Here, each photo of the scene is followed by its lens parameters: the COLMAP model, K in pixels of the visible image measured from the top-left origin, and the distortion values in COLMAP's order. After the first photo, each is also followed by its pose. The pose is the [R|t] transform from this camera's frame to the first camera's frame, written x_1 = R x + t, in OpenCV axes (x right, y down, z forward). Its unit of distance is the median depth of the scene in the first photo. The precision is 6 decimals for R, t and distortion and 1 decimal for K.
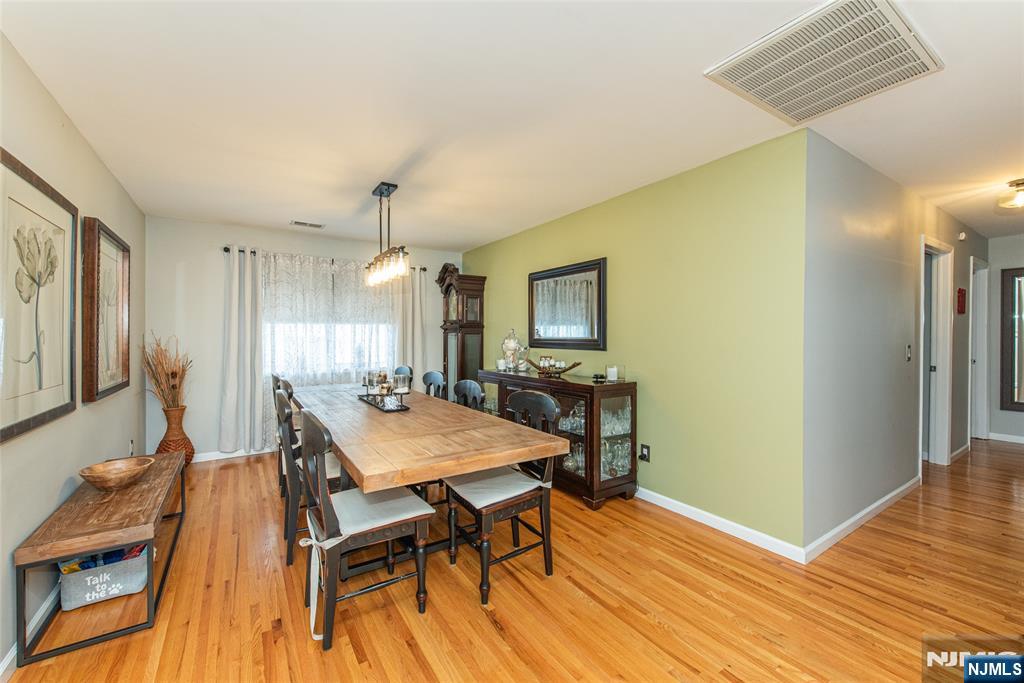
lens RADIAL K [[405.6, 0, 511.9], [0, 405.6, 336.5], [0, 0, 1]] dist [-0.000693, -0.000187]
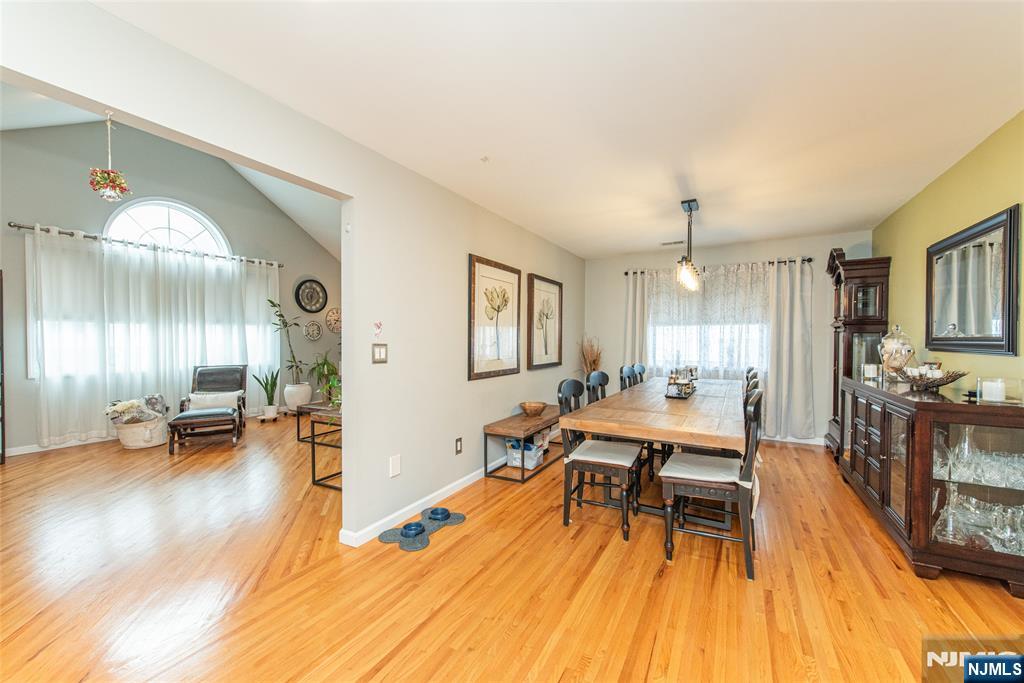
lens RADIAL K [[407.4, 0, 511.3], [0, 407.4, 345.9], [0, 0, 1]] dist [0.008995, -0.002975]
pose [[0.455066, 0.015172, -0.890328, 0.422790], [-0.003106, 0.999876, 0.015451, 0.012564], [0.890452, -0.004265, 0.455057, 0.031289]]
